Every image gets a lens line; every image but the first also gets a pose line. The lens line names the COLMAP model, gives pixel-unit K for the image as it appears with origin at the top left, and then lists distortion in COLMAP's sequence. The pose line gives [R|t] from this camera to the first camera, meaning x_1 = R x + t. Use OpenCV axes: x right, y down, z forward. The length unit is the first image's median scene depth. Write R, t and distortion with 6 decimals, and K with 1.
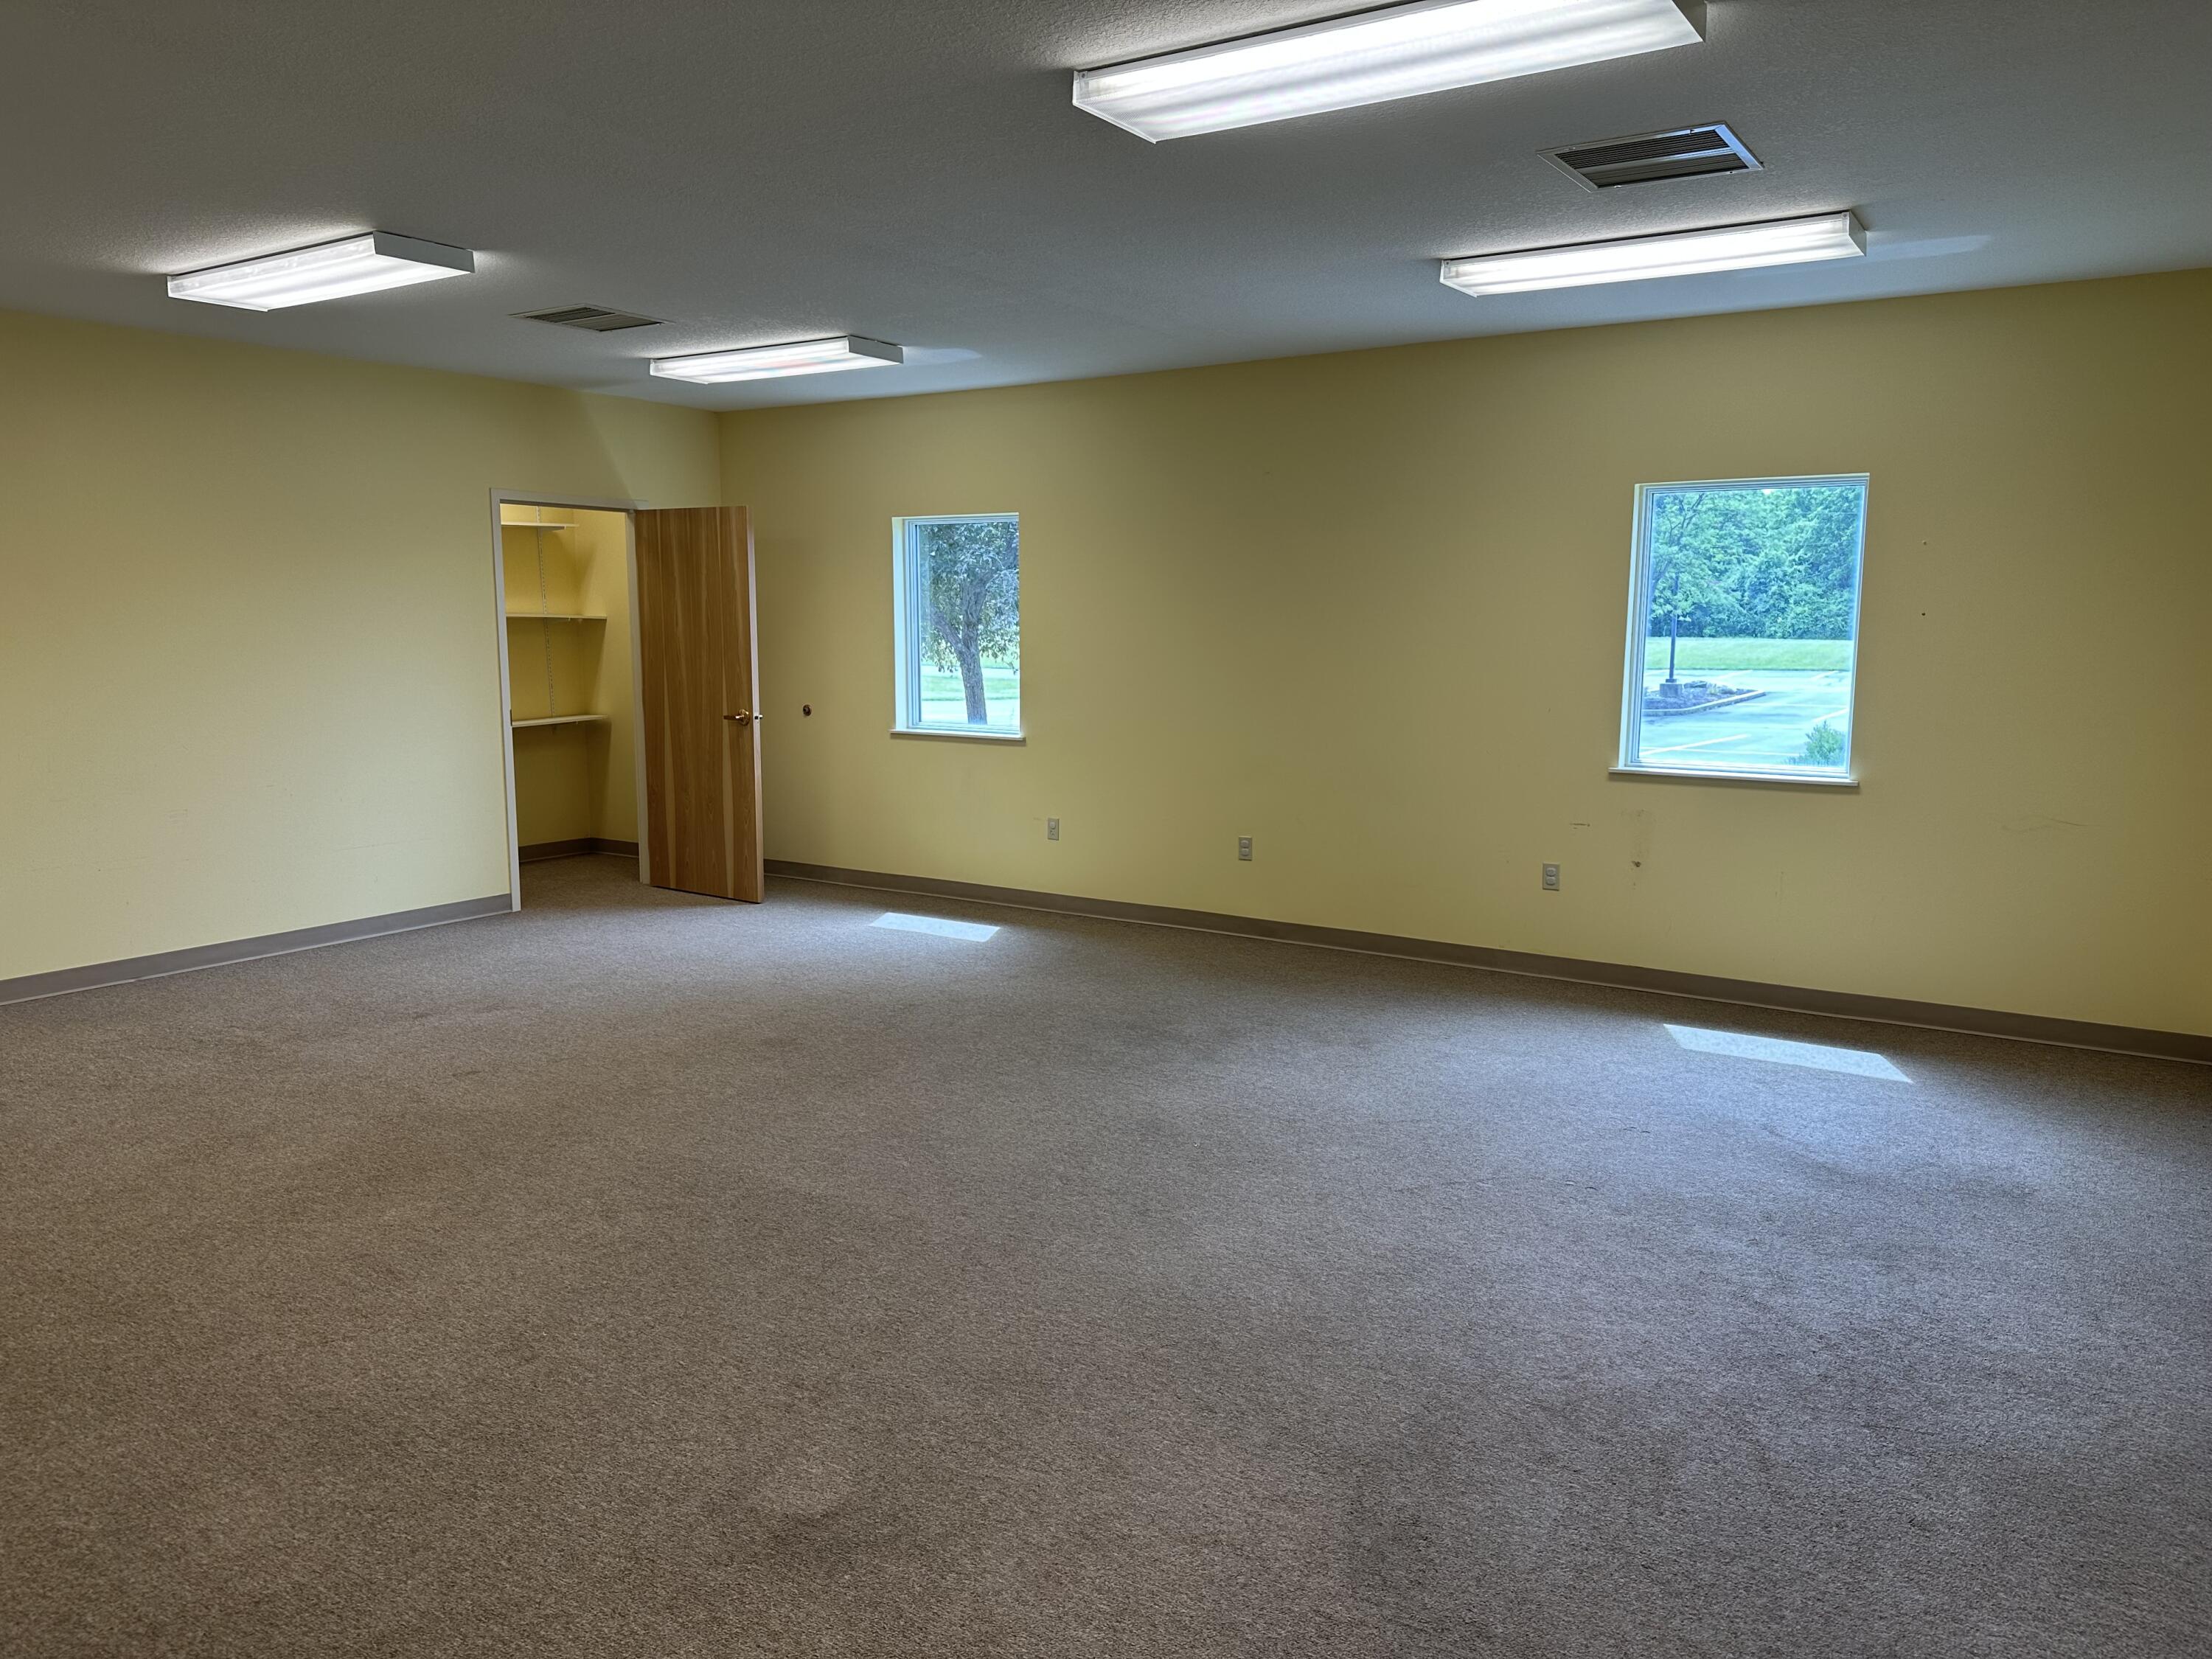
lens RADIAL K [[1547.9, 0, 1106.0], [0, 1547.9, 829.5], [0, 0, 1]] dist [0.020536, -0.004555]
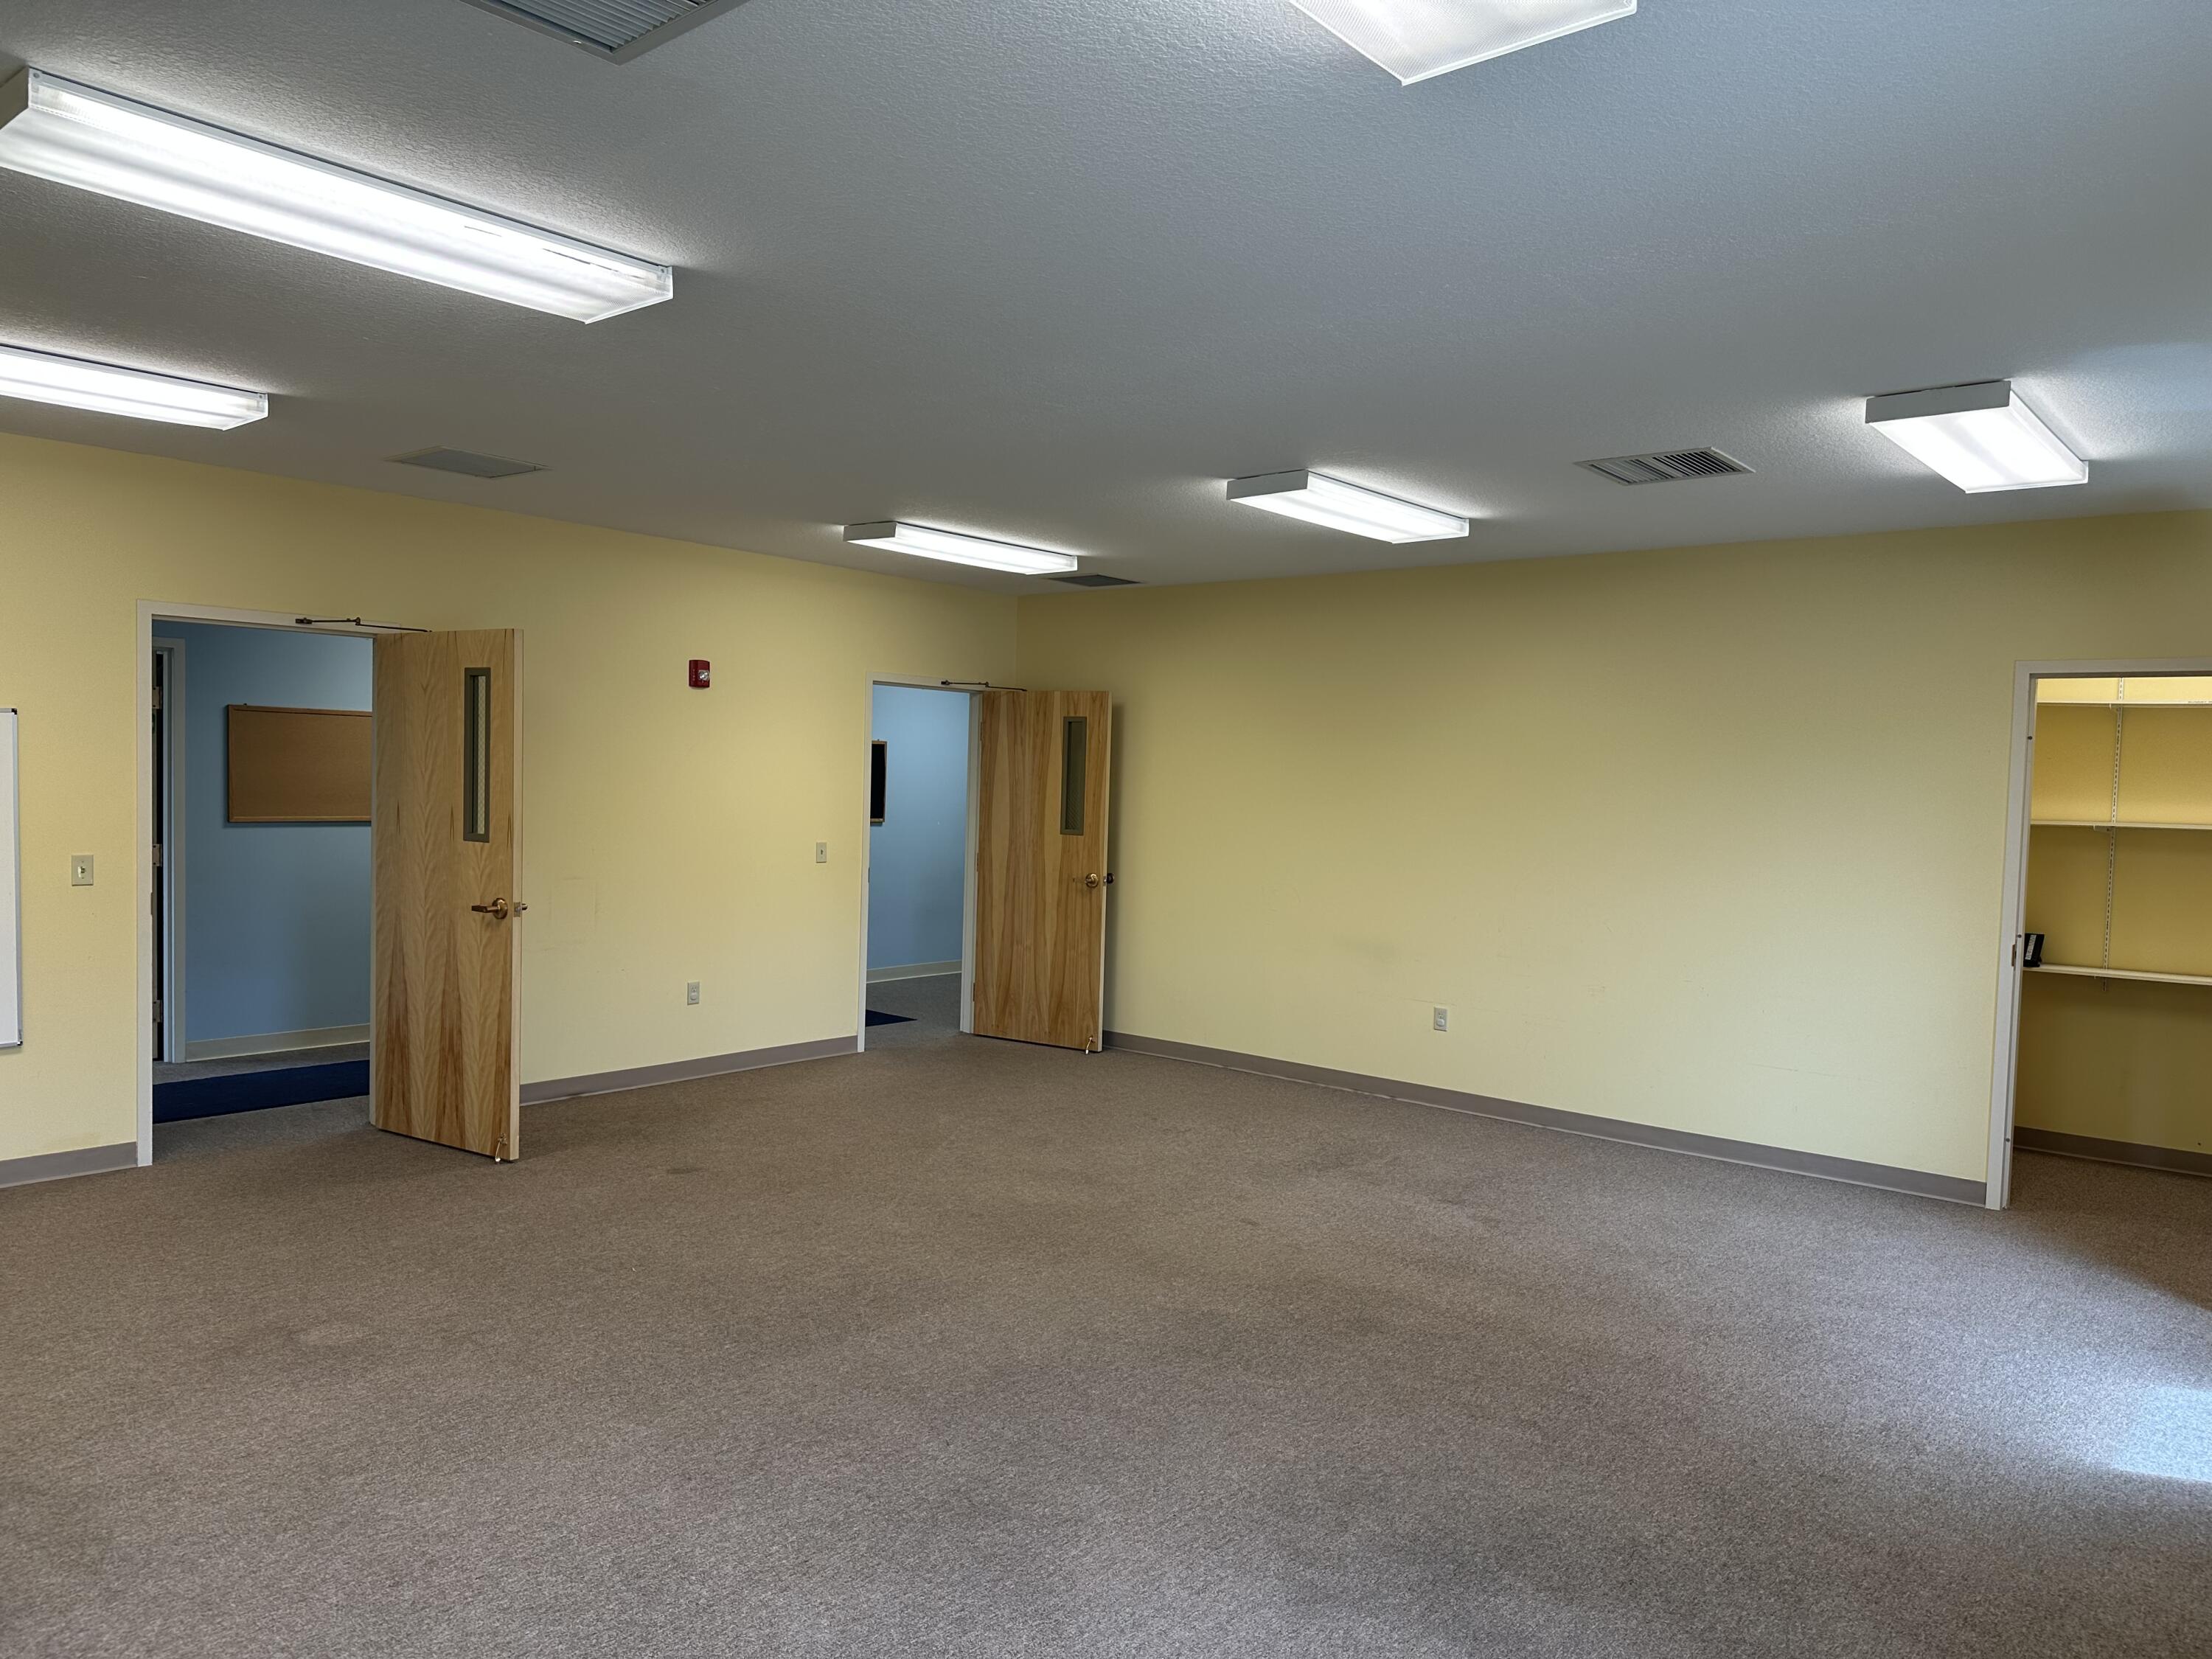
lens RADIAL K [[1547.9, 0, 1106.0], [0, 1547.9, 829.5], [0, 0, 1]] dist [0.020536, -0.004555]
pose [[-0.138428, 0.030221, -0.989911, 0.601335], [-0.165567, 0.984762, 0.053217, -0.138745], [0.976435, 0.171264, -0.131315, 0.920582]]
